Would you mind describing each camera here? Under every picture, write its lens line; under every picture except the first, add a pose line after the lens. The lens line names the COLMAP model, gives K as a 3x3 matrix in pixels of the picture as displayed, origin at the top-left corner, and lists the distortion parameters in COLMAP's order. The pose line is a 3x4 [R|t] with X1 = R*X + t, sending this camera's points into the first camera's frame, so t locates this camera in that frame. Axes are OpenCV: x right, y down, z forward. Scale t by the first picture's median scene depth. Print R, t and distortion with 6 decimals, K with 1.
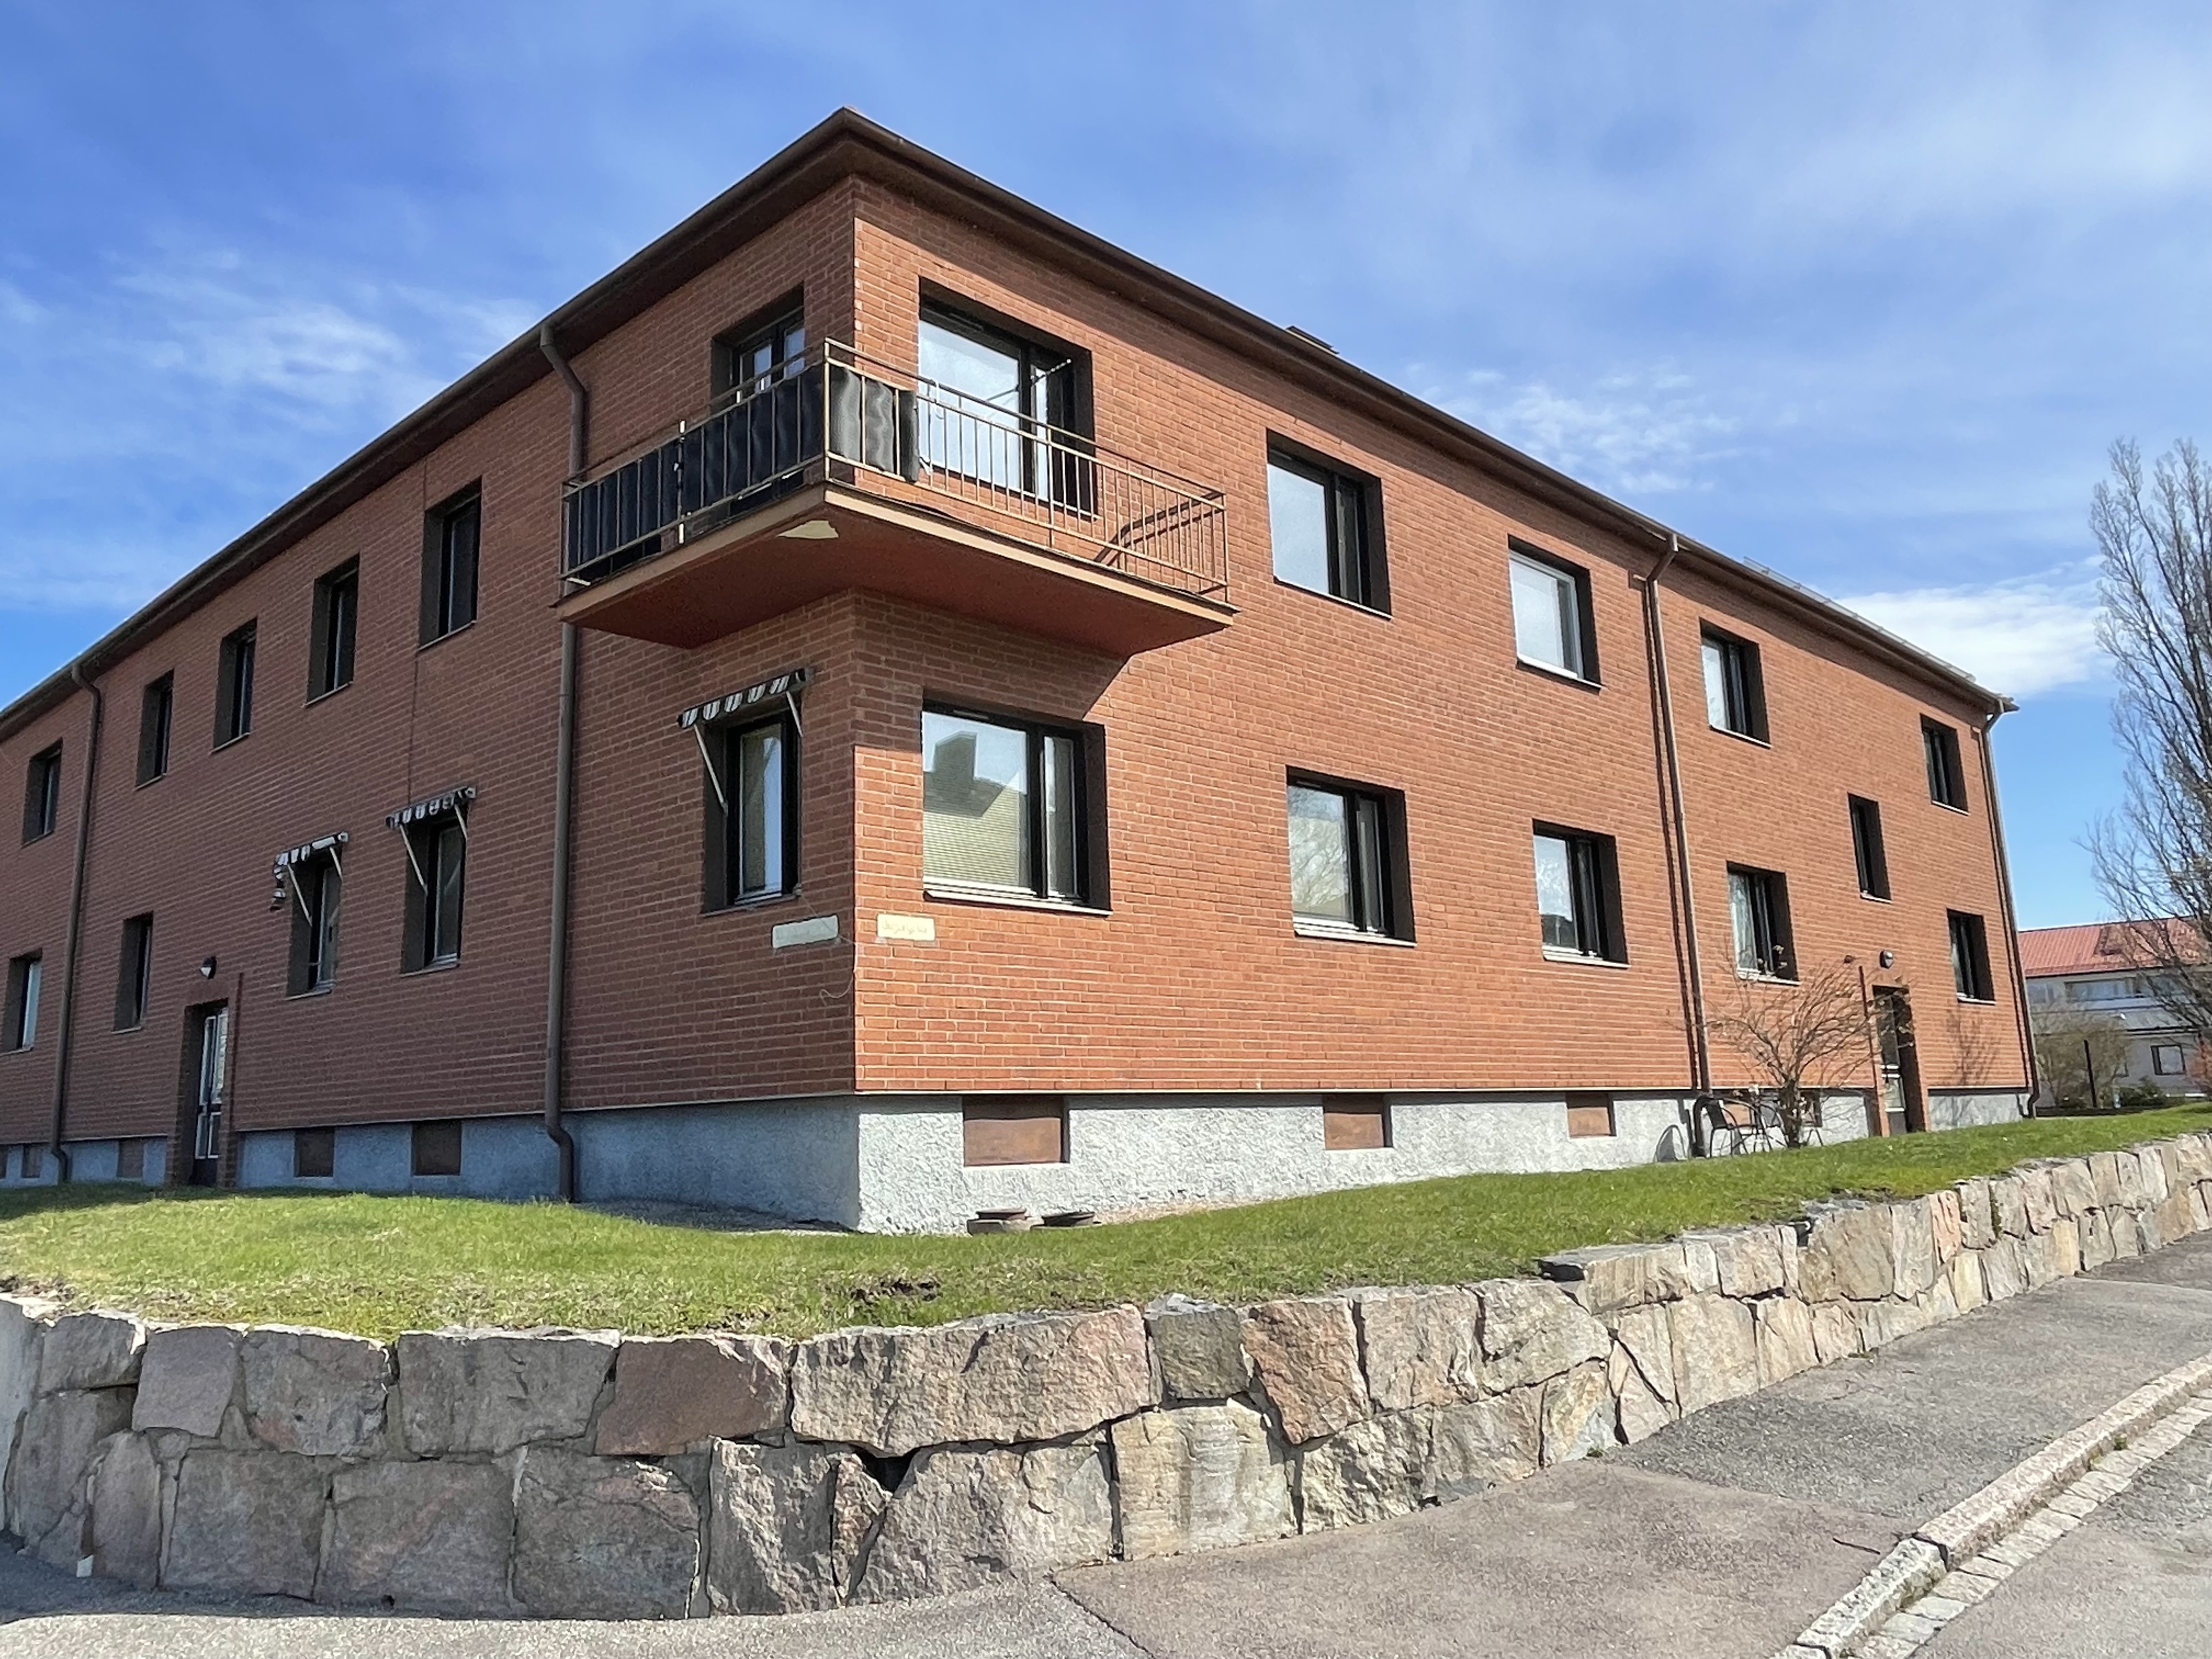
lens RADIAL K [[1650.3, 0, 1111.7], [0, 1650.3, 822.4], [0, 0, 1]] dist [0.004041, -0.012979]
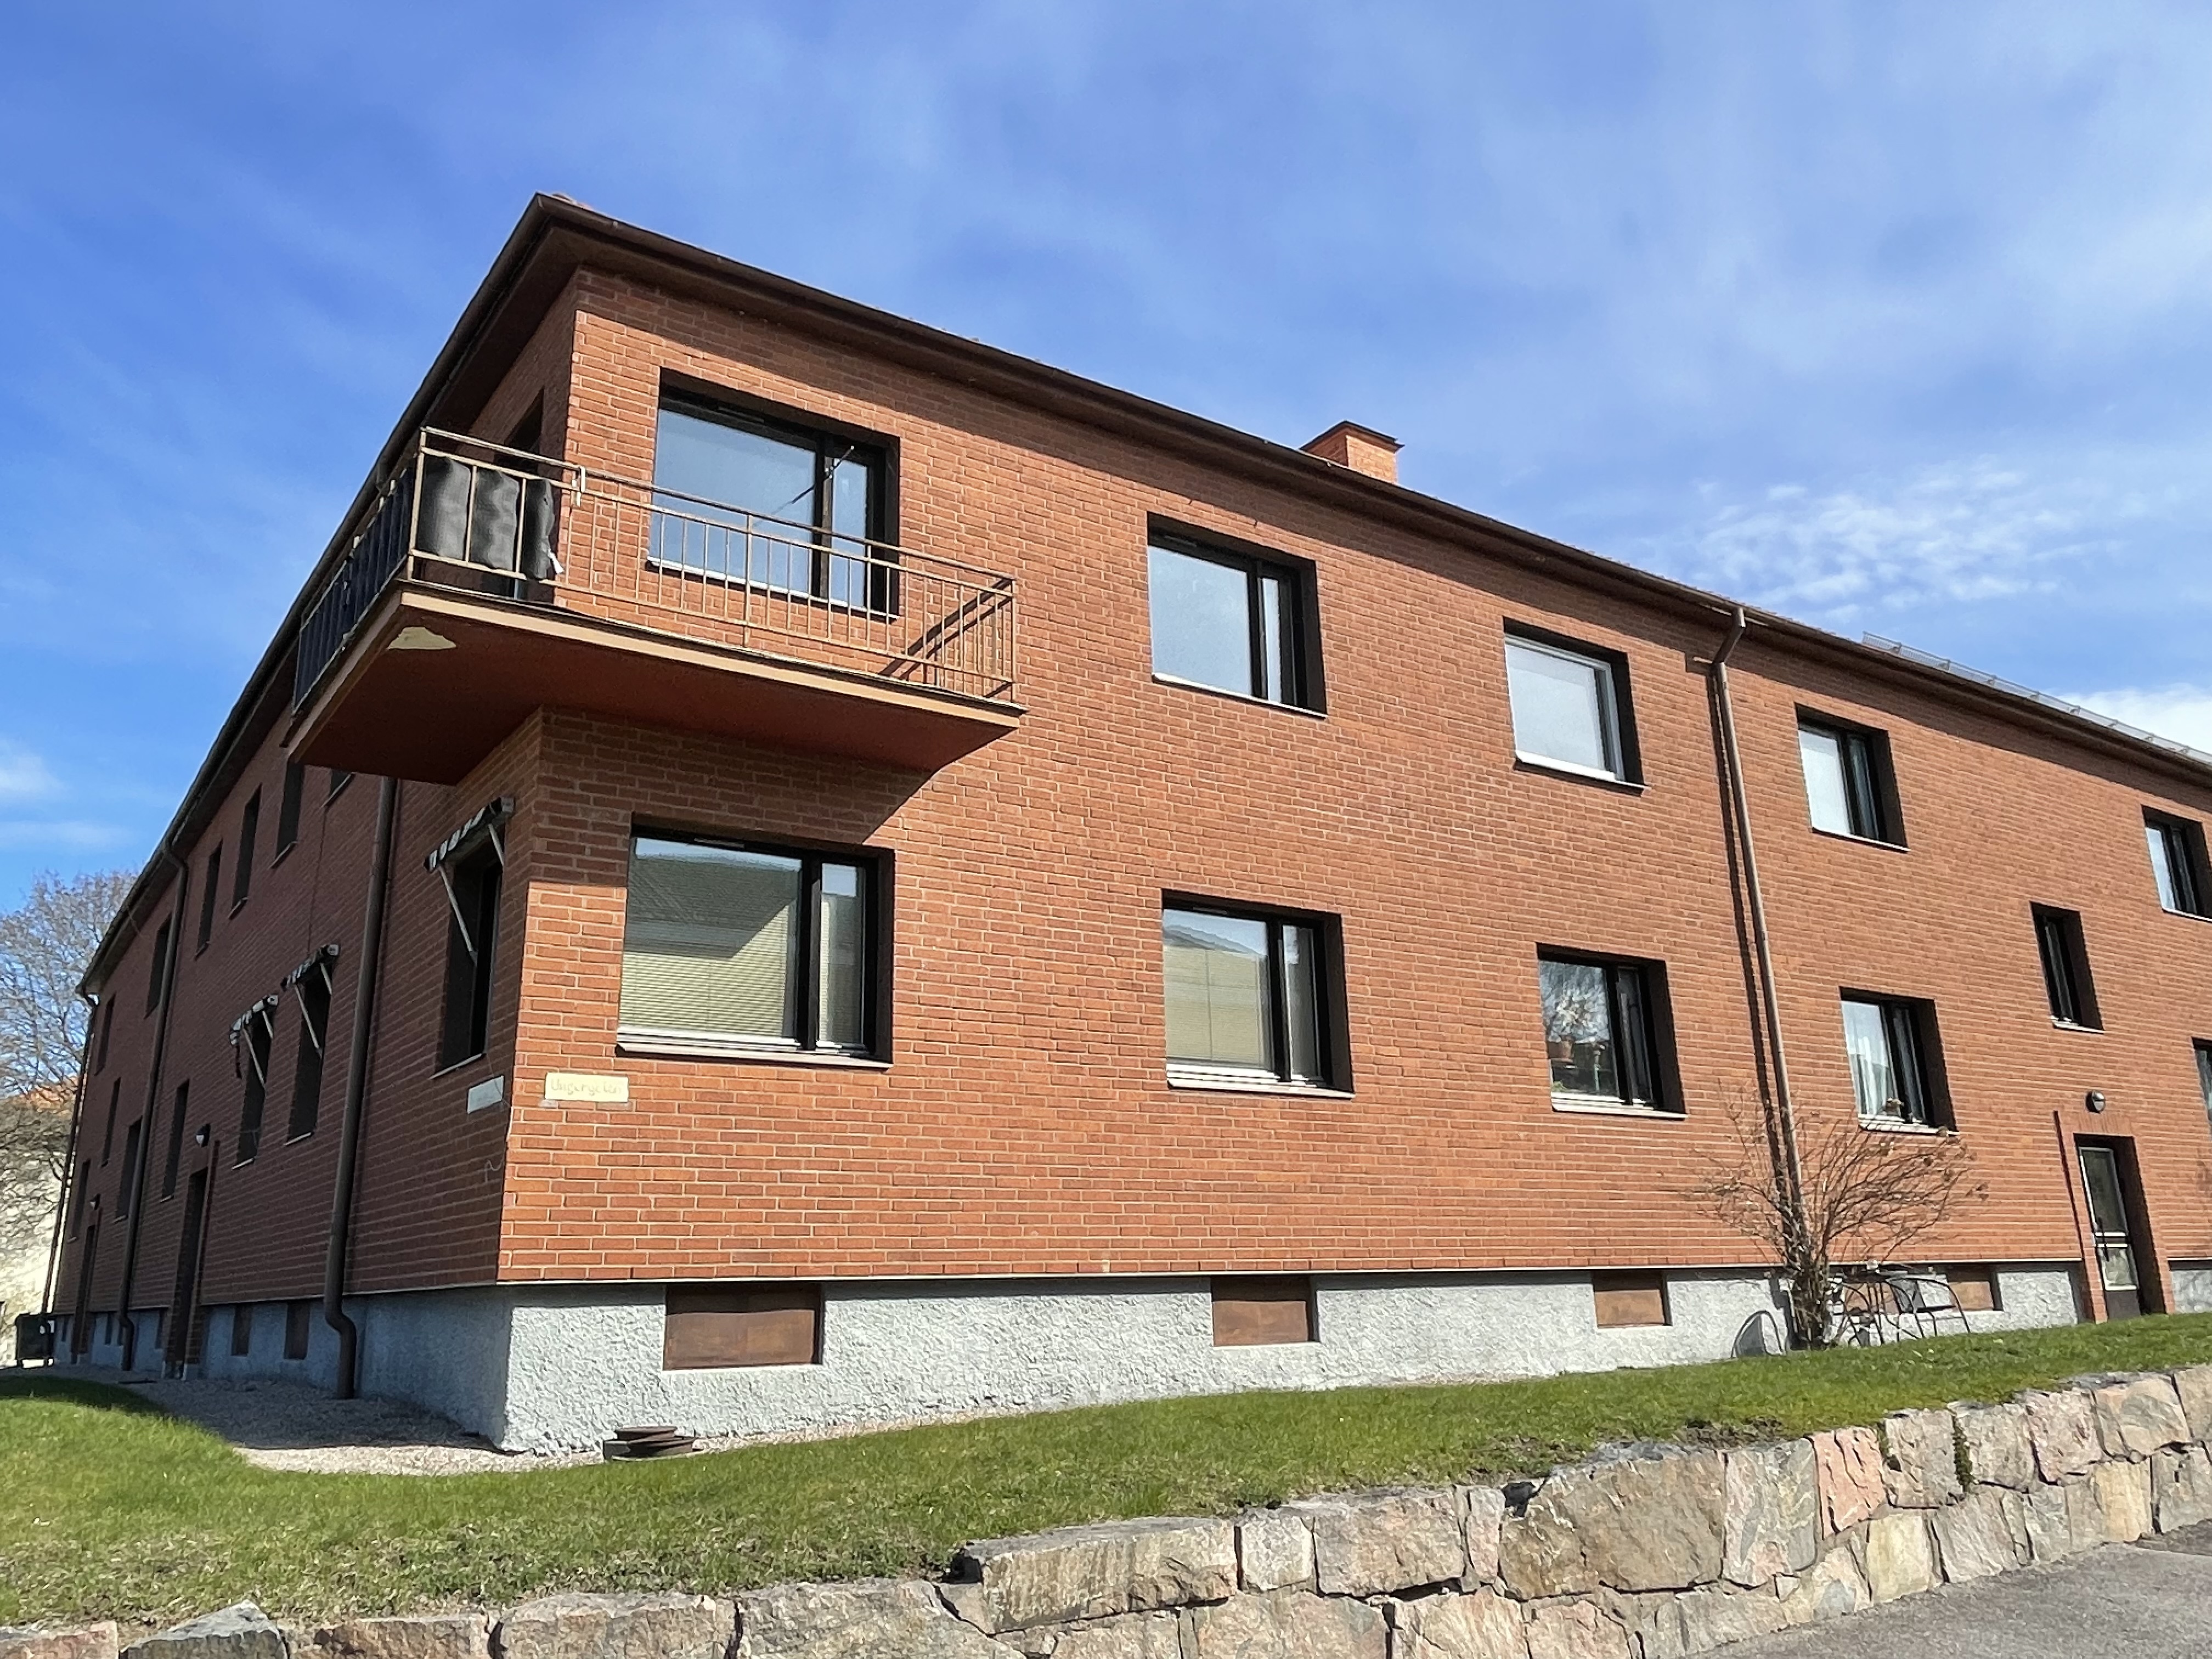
lens RADIAL K [[1650.3, 0, 1098.0], [0, 1650.3, 829.3], [0, 0, 1]] dist [0.004041, -0.012979]
pose [[0.981324, -0.046743, -0.186596, 0.260722], [0.030200, 0.995435, -0.090539, 0.012784], [0.189976, 0.083213, 0.978256, 0.160408]]
